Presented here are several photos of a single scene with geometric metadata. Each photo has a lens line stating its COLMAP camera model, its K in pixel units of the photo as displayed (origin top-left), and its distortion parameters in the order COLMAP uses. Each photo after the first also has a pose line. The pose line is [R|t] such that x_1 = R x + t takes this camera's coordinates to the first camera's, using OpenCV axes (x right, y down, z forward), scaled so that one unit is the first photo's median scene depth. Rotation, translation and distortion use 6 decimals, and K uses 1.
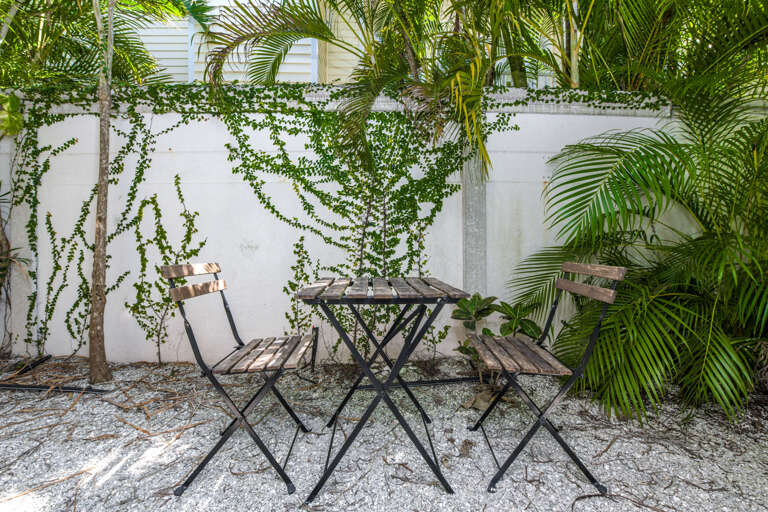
lens RADIAL K [[309.0, 0, 384.0], [0, 309.0, 255.1], [0, 0, 1]] dist [-0.023087, -0.000877]
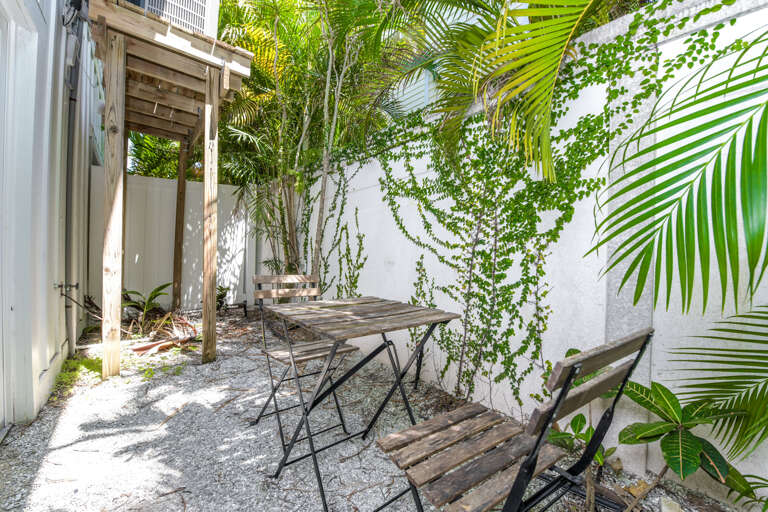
lens RADIAL K [[309.0, 0, 383.9], [0, 309.0, 255.3], [0, 0, 1]] dist [-0.023087, -0.000877]
pose [[0.607875, 0.020716, -0.793763, 0.474234], [-0.051205, 0.998602, -0.013151, -0.038088], [0.792380, 0.048638, 0.608086, 0.270990]]
